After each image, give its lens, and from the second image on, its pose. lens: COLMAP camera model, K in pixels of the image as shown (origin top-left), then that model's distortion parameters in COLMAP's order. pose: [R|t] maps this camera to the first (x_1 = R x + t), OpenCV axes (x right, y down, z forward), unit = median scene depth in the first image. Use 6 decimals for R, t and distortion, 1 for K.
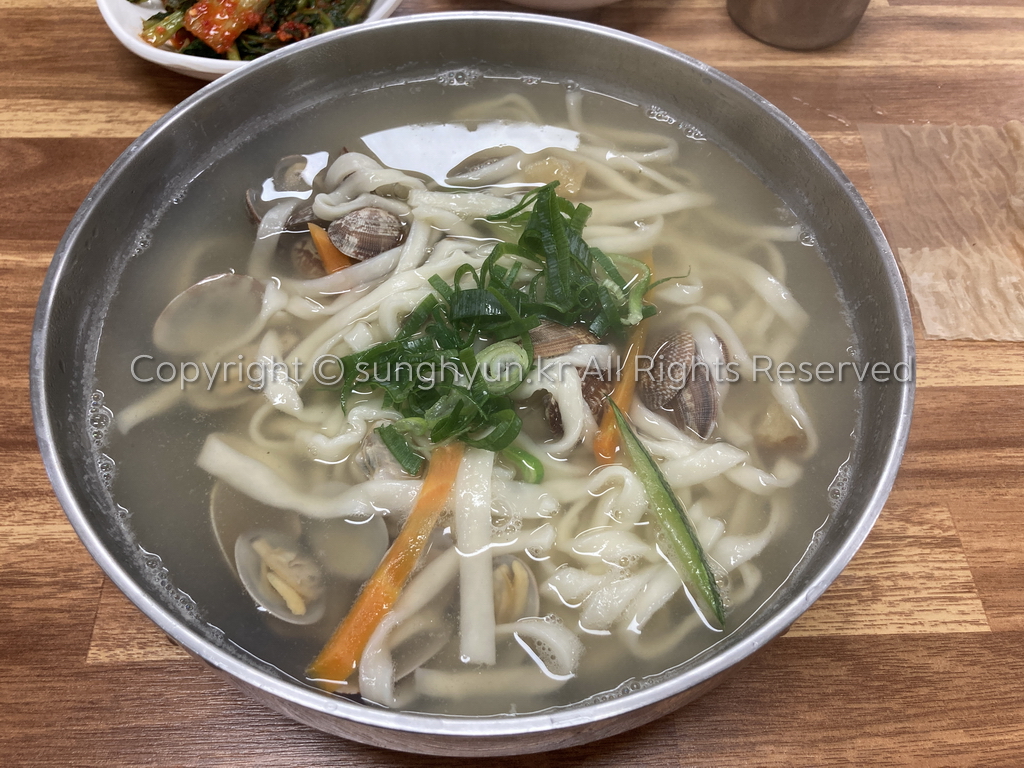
lens RADIAL K [[844.8, 0, 512.0], [0, 844.8, 384.0], [0, 0, 1]] dist [-0.051877, 0.004562]
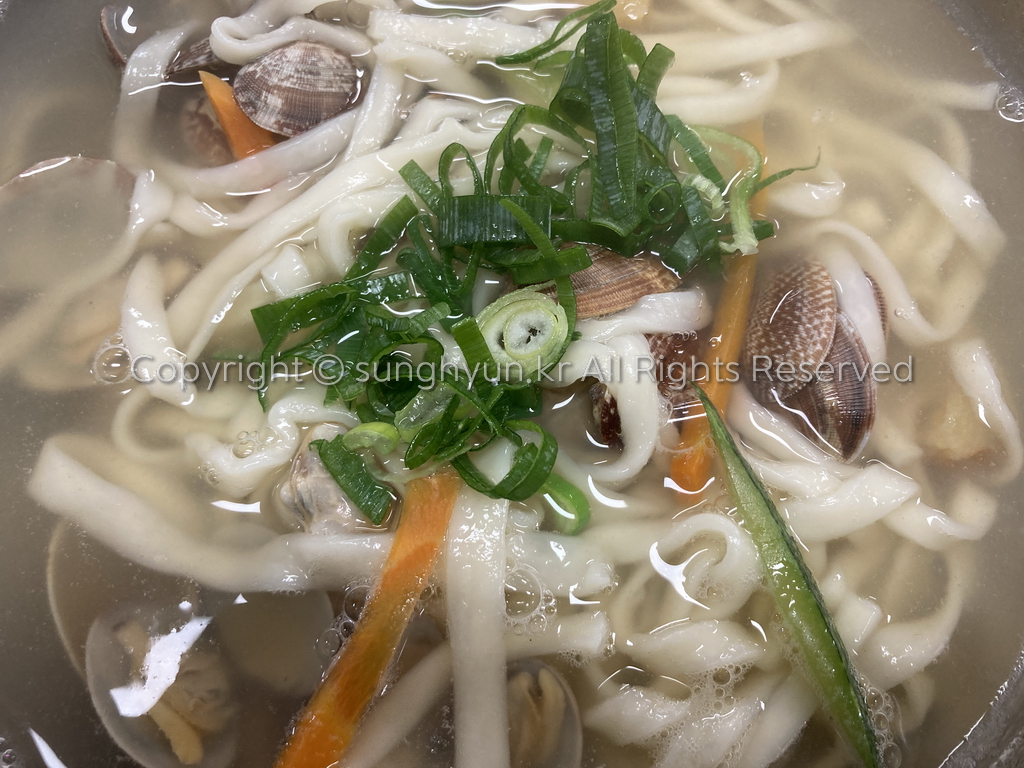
lens RADIAL K [[844.8, 0, 512.0], [0, 844.8, 384.0], [0, 0, 1]] dist [-0.051877, 0.004562]
pose [[0.999906, 0.010583, 0.008737, -0.023572], [-0.012235, 0.975853, 0.218087, -0.110992], [-0.006218, -0.218173, 0.975890, 0.389224]]
